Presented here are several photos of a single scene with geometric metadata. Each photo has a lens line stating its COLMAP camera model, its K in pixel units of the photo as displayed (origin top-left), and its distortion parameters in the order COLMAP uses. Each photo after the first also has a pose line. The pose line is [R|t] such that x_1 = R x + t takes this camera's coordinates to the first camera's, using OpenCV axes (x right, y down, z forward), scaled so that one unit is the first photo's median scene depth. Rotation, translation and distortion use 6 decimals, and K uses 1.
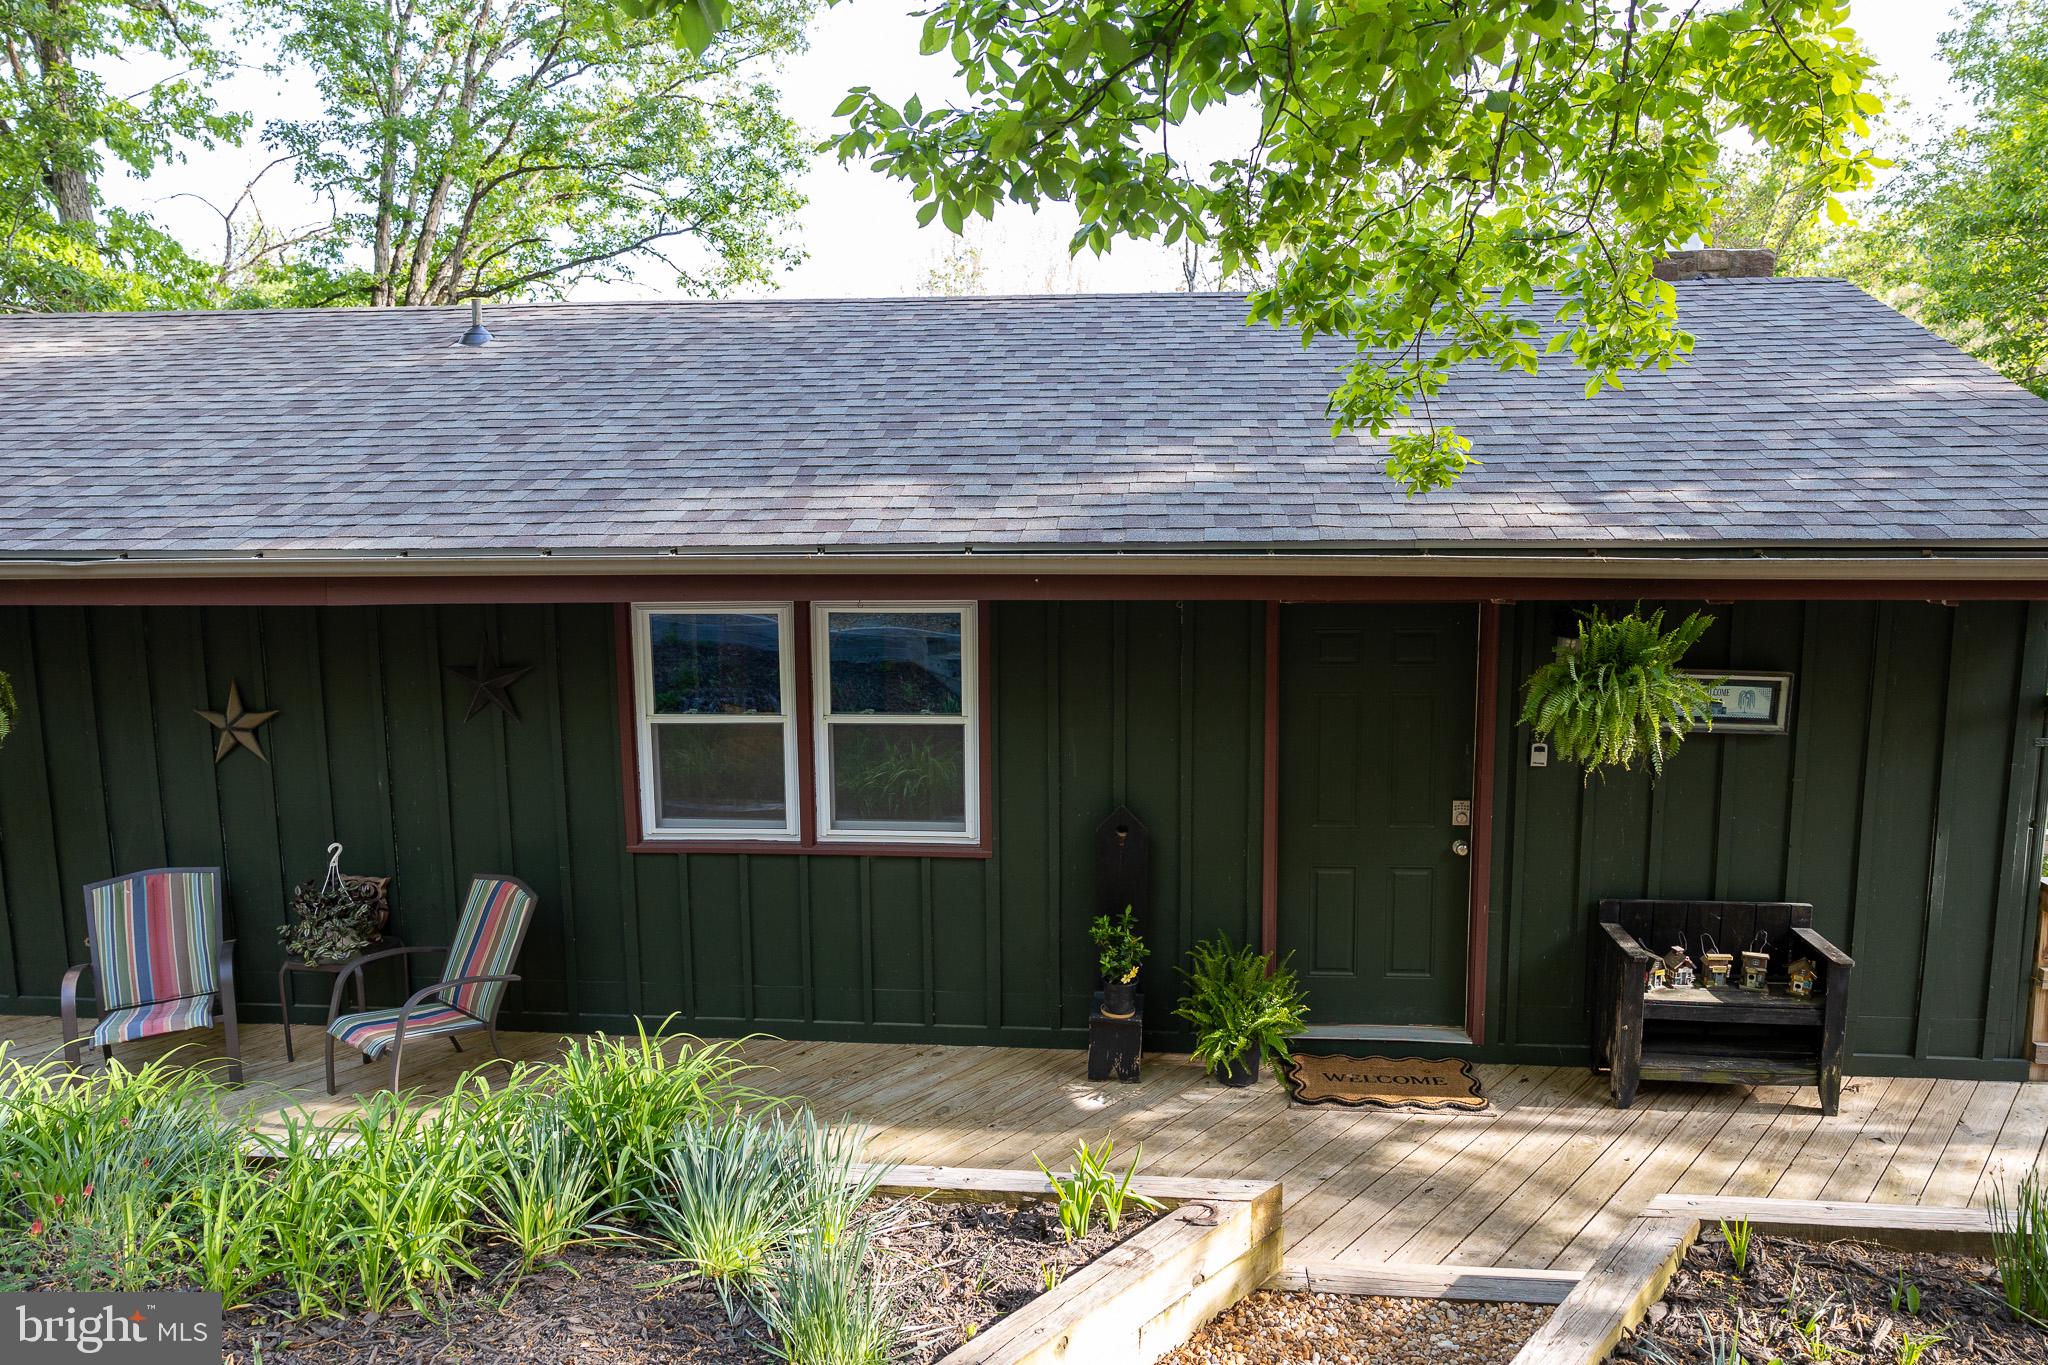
lens RADIAL K [[1401.3, 0, 1024.0], [0, 1401.3, 682.5], [0, 0, 1]] dist [0.005238, 0.000354]
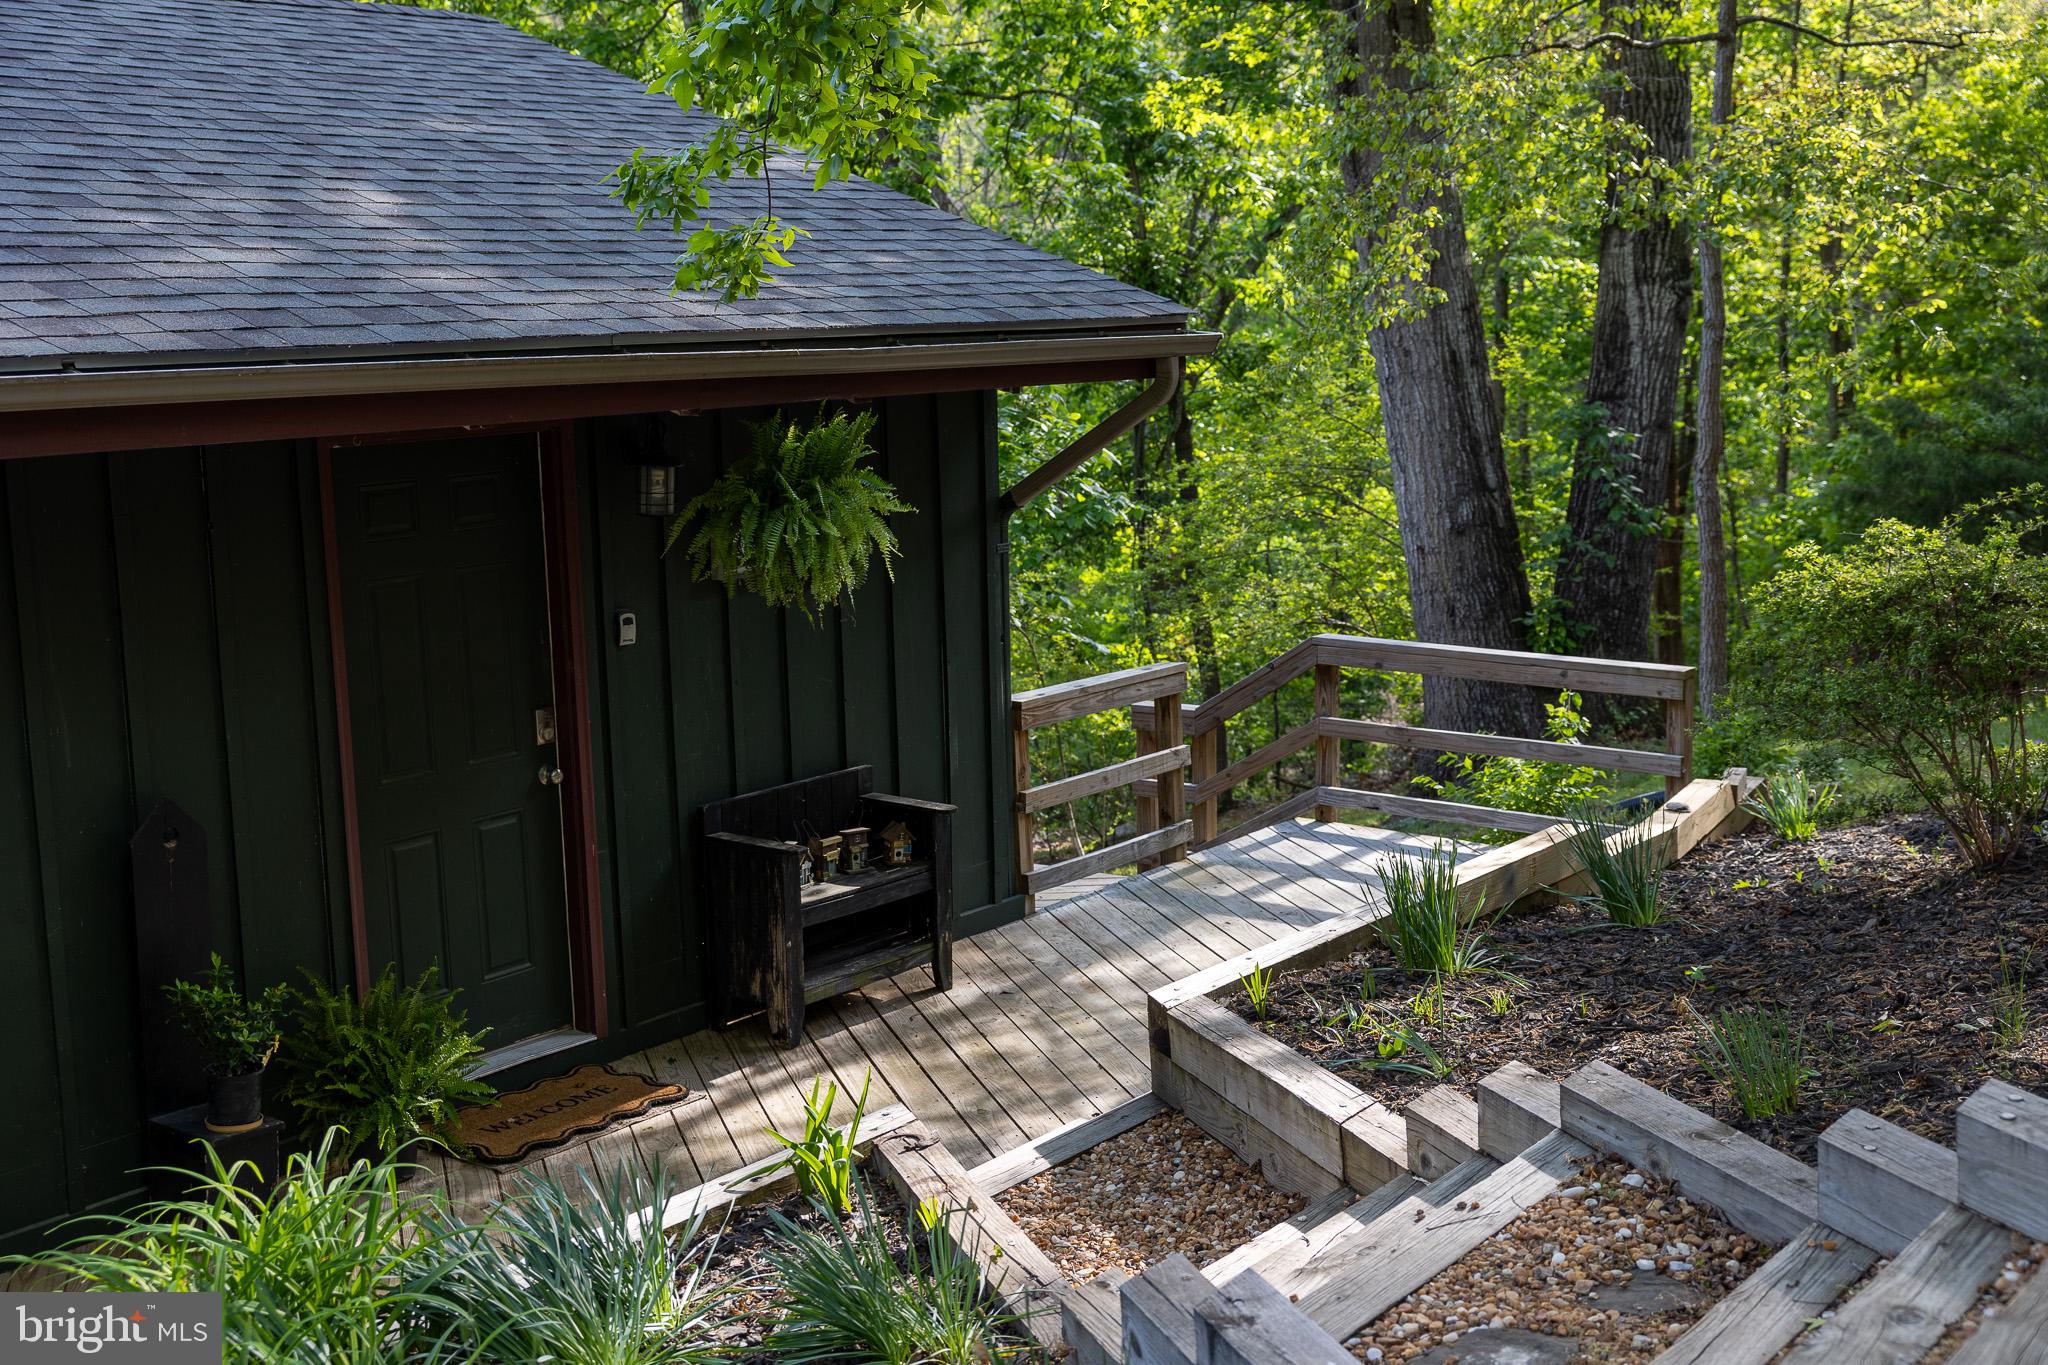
lens RADIAL K [[2485.8, 0, 1024.0], [0, 2485.8, 682.5], [0, 0, 1]] dist [0.012473, 0.027944]
pose [[0.521488, -0.135156, 0.842487, -0.647104], [0.143074, 0.987246, 0.069818, 0.017202], [-0.841178, 0.084129, 0.534174, 0.111840]]
